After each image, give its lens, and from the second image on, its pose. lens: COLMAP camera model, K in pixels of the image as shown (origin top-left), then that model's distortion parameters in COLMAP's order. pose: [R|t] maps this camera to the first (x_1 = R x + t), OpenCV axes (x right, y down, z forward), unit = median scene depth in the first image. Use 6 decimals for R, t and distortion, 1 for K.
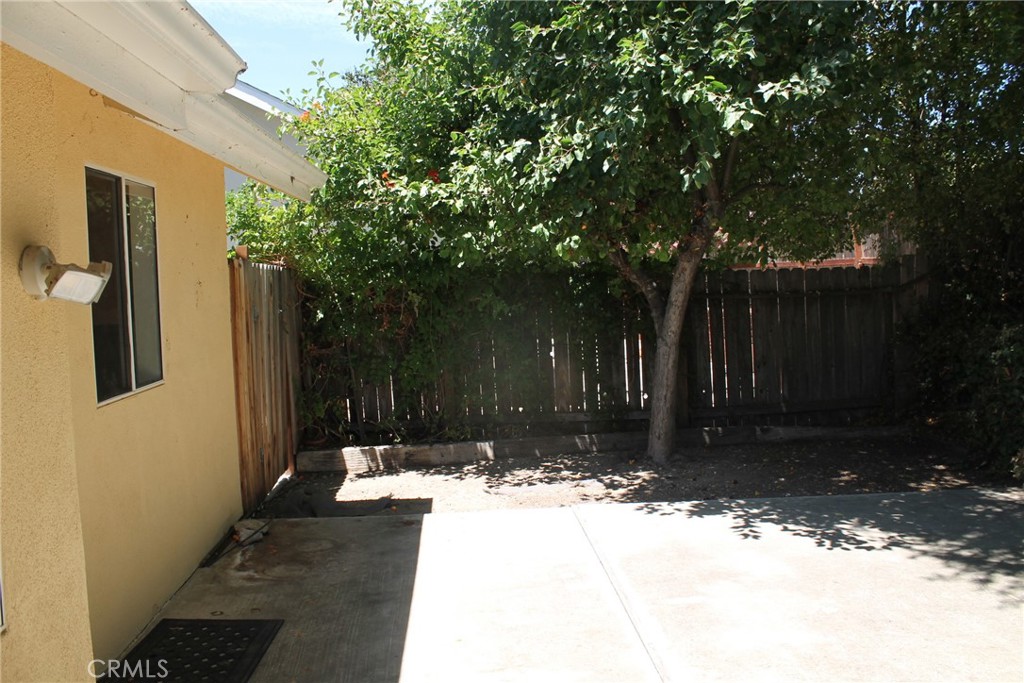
lens RADIAL K [[872.3, 0, 518.2], [0, 872.3, 343.3], [0, 0, 1]] dist [-0.149772, 0.112500]
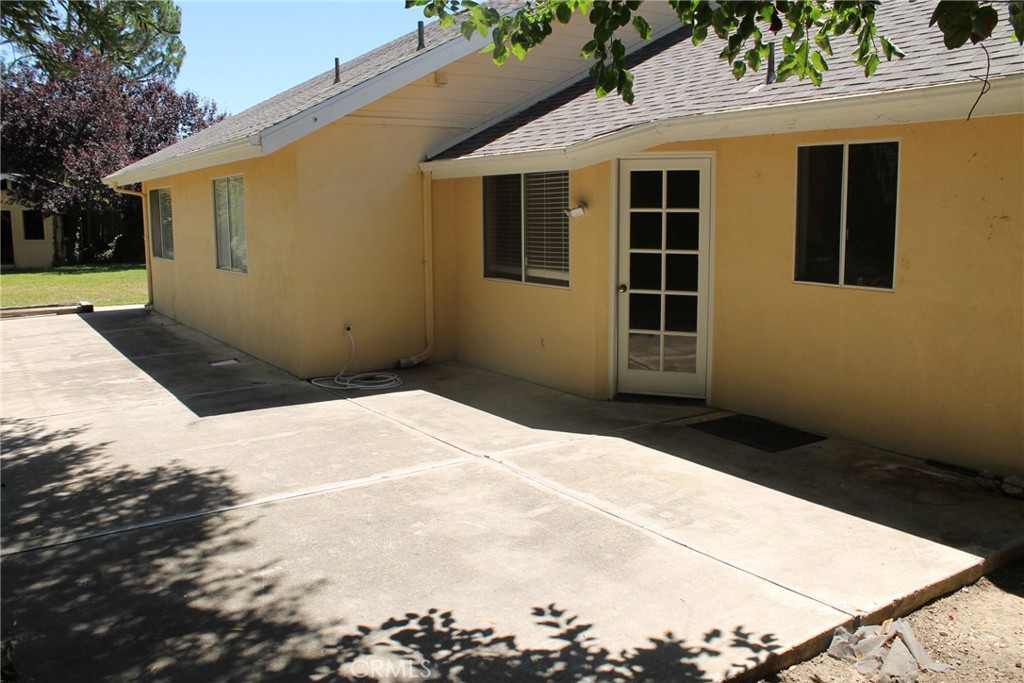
lens RADIAL K [[872.3, 0, 514.3], [0, 872.3, 341.1], [0, 0, 1]] dist [-0.149772, 0.112500]
pose [[-0.868406, 0.104625, -0.484690, 0.596168], [-0.006433, 0.975027, 0.221995, -0.135369], [0.495812, 0.195900, -0.846046, 1.506172]]
